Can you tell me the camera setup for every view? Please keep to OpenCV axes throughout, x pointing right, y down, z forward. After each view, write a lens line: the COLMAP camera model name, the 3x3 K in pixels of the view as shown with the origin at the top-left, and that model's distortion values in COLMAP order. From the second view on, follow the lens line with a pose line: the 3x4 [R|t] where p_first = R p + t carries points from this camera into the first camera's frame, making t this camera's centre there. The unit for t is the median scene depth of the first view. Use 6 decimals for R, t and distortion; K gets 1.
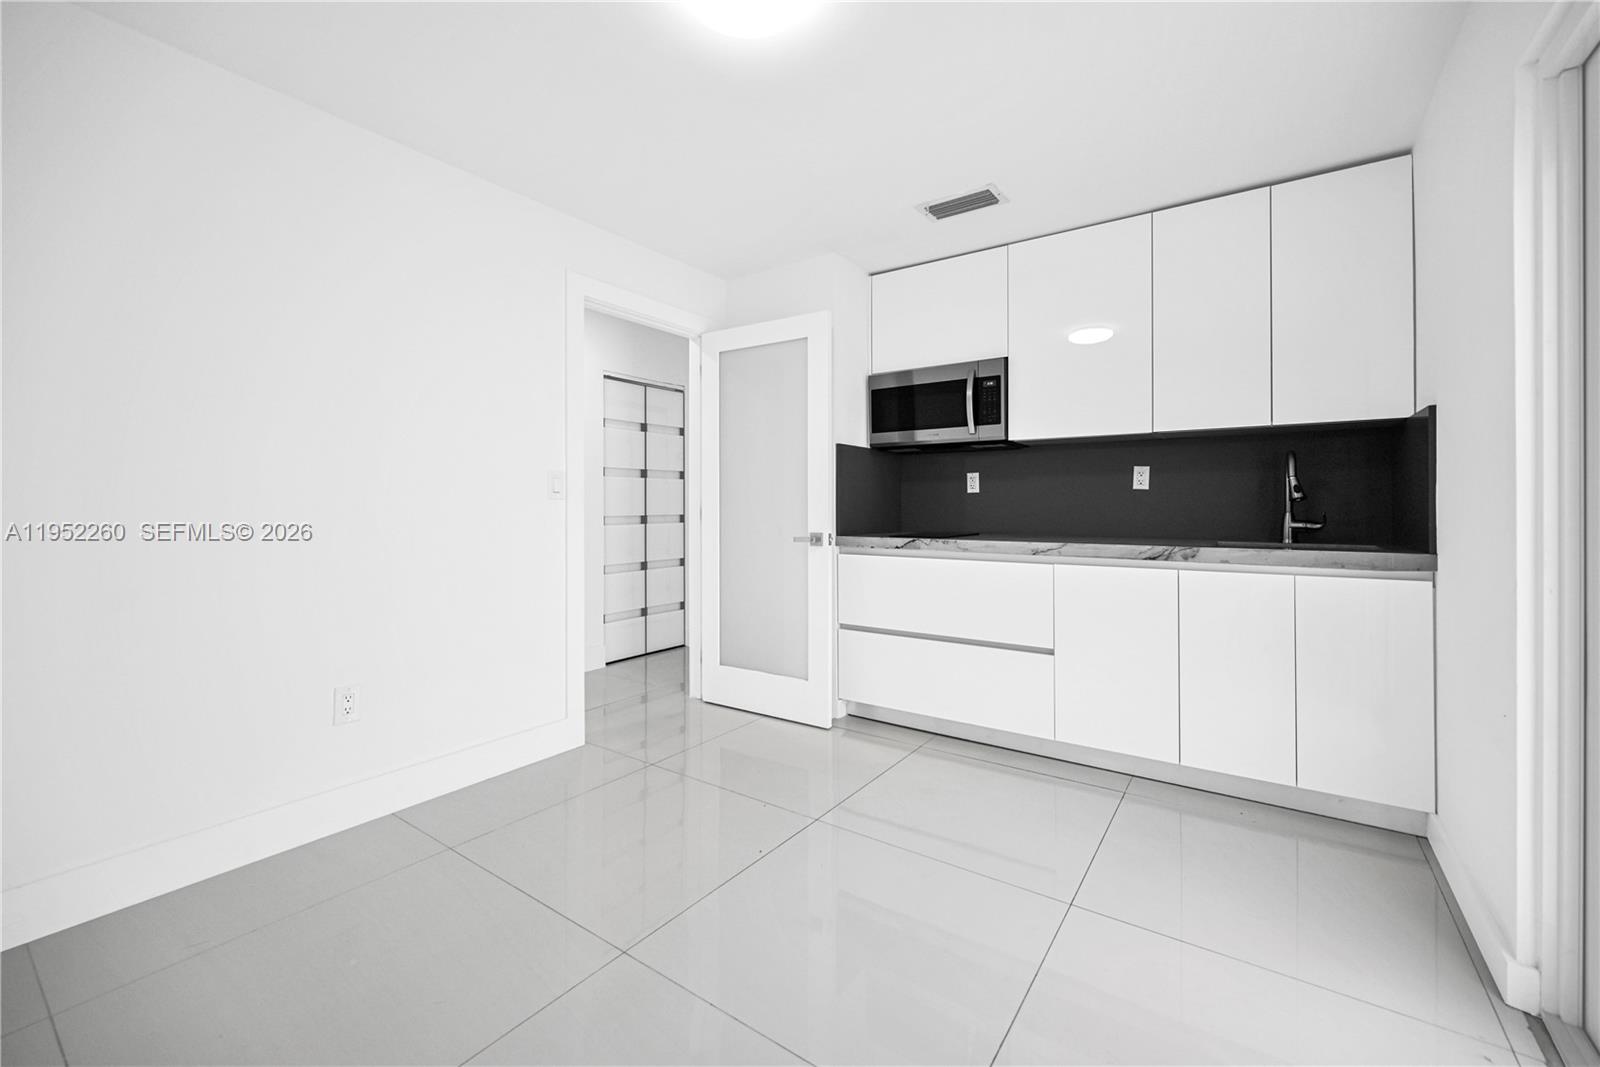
lens RADIAL K [[651.2, 0, 806.2], [0, 651.2, 525.8], [0, 0, 1]] dist [0.000880, 0.000116]
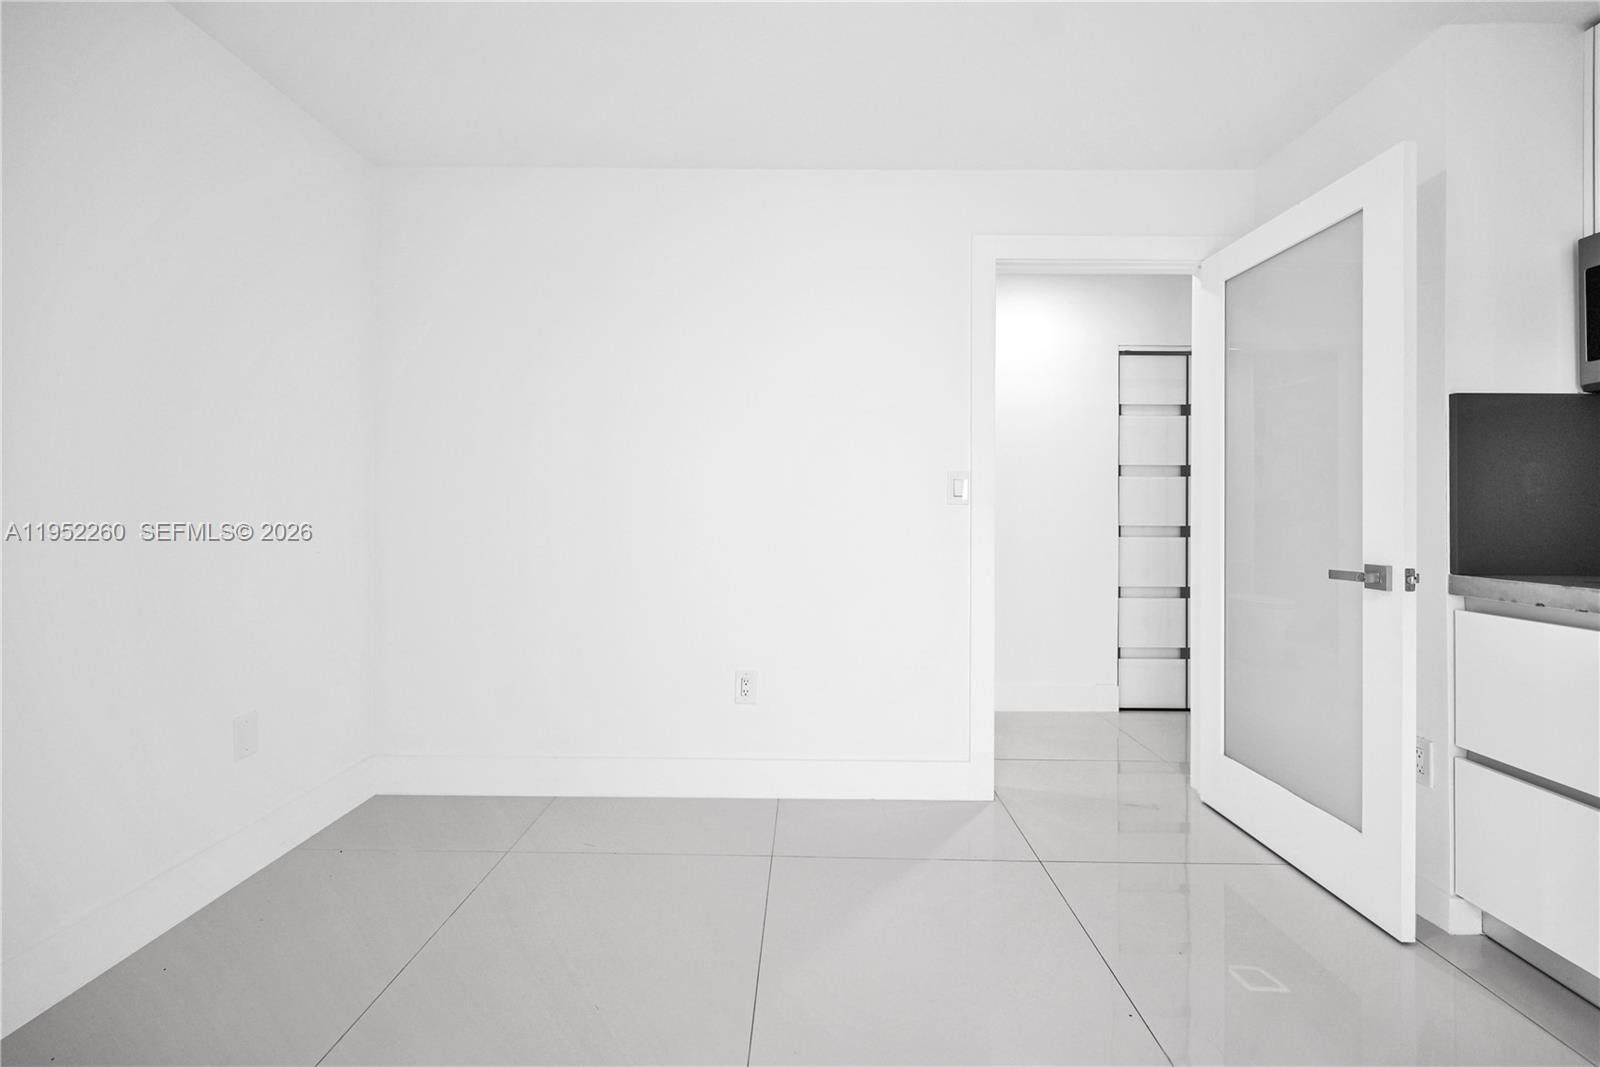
lens RADIAL K [[651.2, 0, 806.2], [0, 651.2, 525.8], [0, 0, 1]] dist [0.000880, 0.000116]
pose [[0.554547, 0.023817, -0.831812, 0.185130], [-0.032101, 0.999459, 0.007217, -0.010014], [0.831533, 0.022699, 0.555011, 0.283408]]
